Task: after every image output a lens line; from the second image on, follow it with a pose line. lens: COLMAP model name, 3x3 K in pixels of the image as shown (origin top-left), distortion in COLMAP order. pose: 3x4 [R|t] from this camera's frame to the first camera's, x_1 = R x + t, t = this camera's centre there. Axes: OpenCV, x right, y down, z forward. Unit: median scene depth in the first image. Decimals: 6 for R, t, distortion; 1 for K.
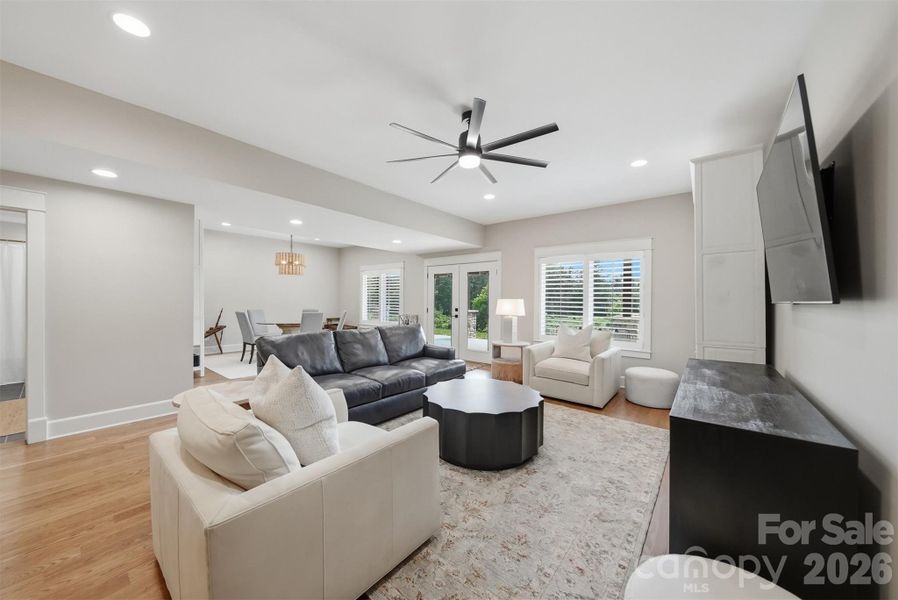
lens RADIAL K [[321.8, 0, 449.6], [0, 321.8, 301.2], [0, 0, 1]] dist [-0.000864, -0.001122]
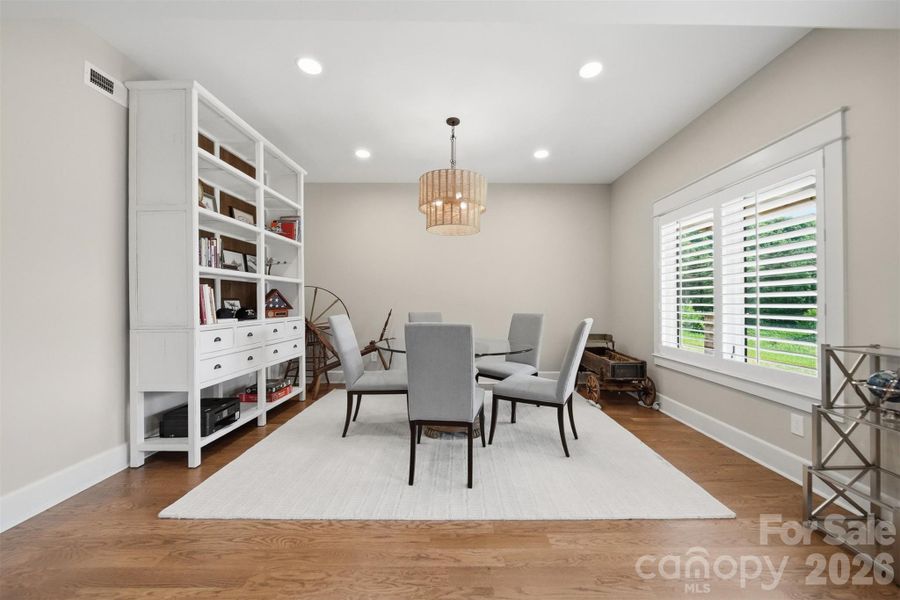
lens RADIAL K [[322.5, 0, 450.4], [0, 322.5, 305.7], [0, 0, 1]] dist [-0.000864, -0.001122]
pose [[0.637367, 0.007513, -0.770524, -0.143471], [-0.018731, 0.999808, -0.005745, 0.014700], [0.770333, 0.018094, 0.637385, 0.589867]]
